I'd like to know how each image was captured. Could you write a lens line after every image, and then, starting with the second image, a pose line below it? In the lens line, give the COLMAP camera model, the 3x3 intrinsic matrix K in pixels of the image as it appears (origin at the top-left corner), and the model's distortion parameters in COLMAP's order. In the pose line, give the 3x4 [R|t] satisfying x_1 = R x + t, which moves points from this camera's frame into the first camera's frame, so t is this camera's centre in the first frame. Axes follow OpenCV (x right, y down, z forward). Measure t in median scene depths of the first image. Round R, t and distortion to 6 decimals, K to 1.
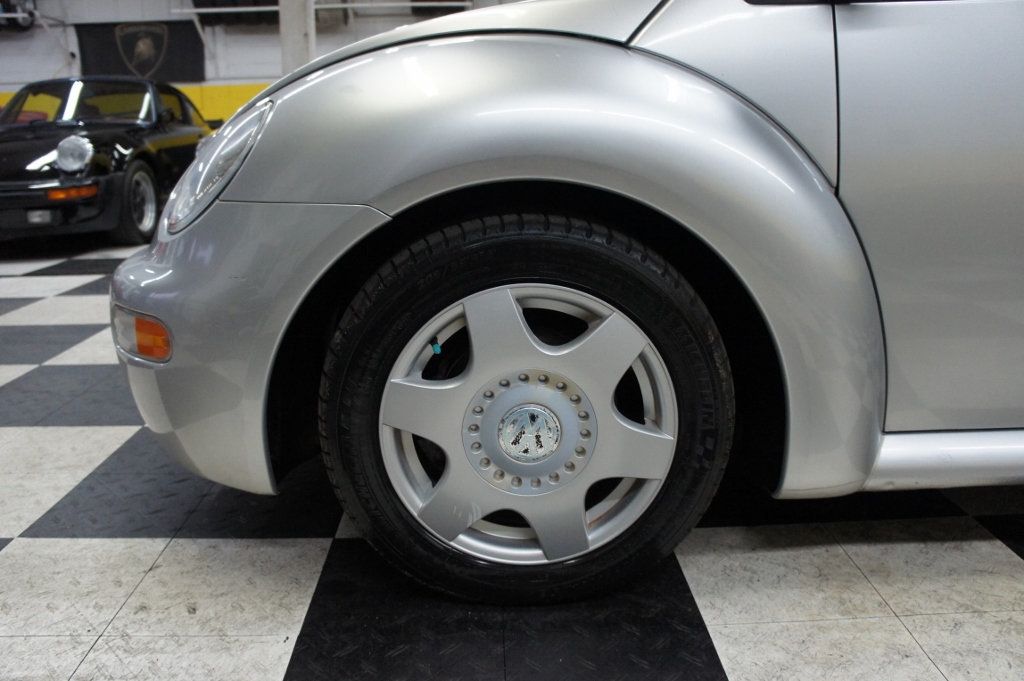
lens RADIAL K [[809.8, 0, 511.8], [0, 809.8, 355.8], [0, 0, 1]] dist [-0.194746, 0.140635]
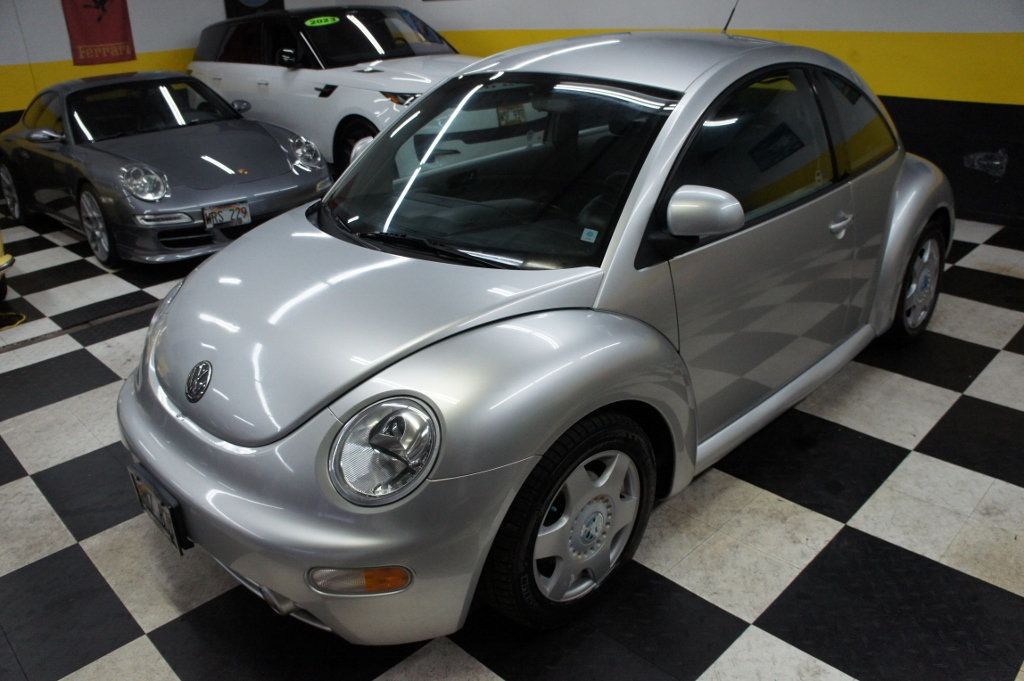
lens RADIAL K [[801.7, 0, 512.0], [0, 801.7, 340.5], [0, 0, 1]] dist [-0.178500, 0.124435]
pose [[0.733875, -0.289577, 0.614469, -1.026174], [0.216763, 0.957123, 0.192171, -0.652263], [-0.643771, -0.007835, 0.765178, -0.246061]]
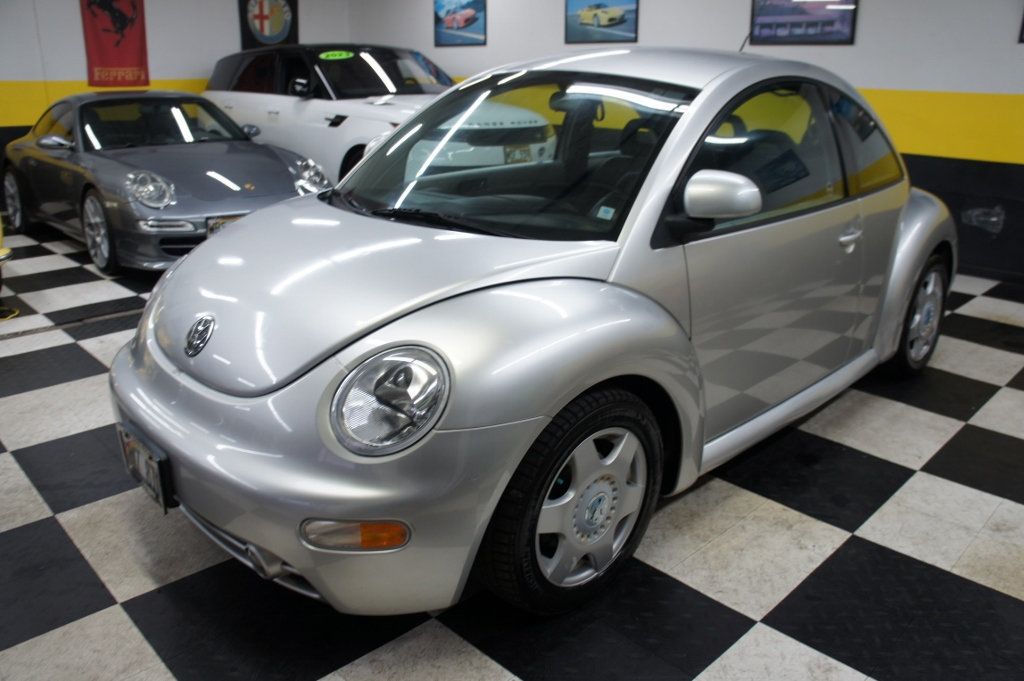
lens RADIAL K [[801.3, 0, 514.5], [0, 801.3, 337.2], [0, 0, 1]] dist [-0.178607, 0.124380]
pose [[0.736078, -0.196867, 0.647636, -1.085305], [0.163876, 0.980138, 0.111686, -0.462589], [-0.656761, 0.023923, 0.753720, -0.187908]]
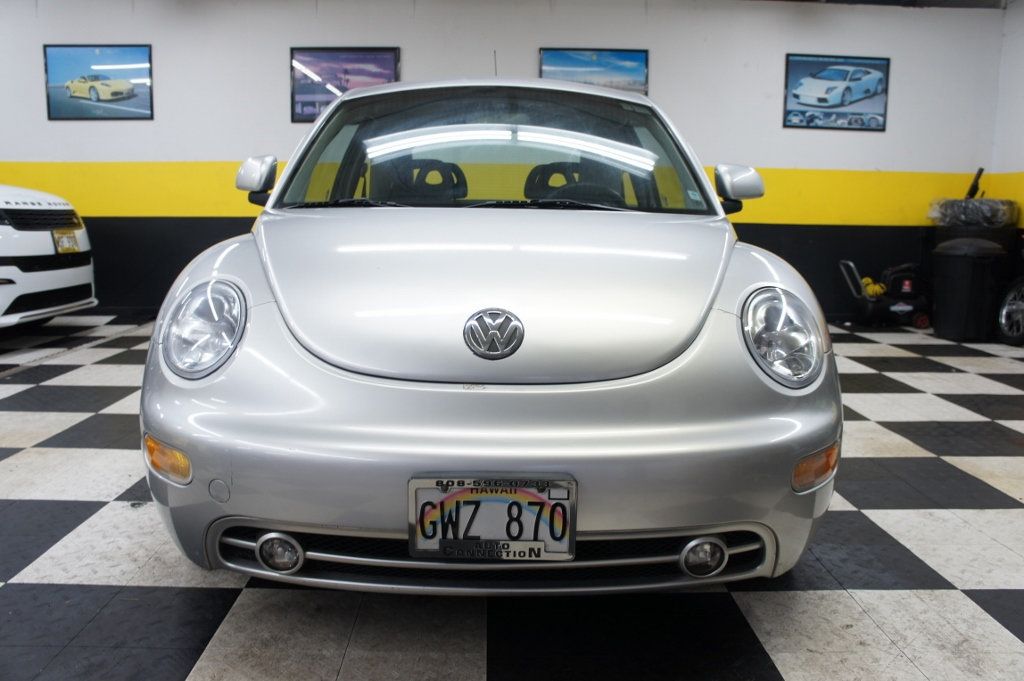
lens RADIAL K [[856.1, 0, 508.1], [0, 856.1, 345.2], [0, 0, 1]] dist [-0.174878, 0.173114]
pose [[0.018770, -0.146575, 0.989021, -1.862279], [0.250139, 0.958426, 0.137294, -0.550040], [-0.968028, 0.244816, 0.054654, 1.385174]]
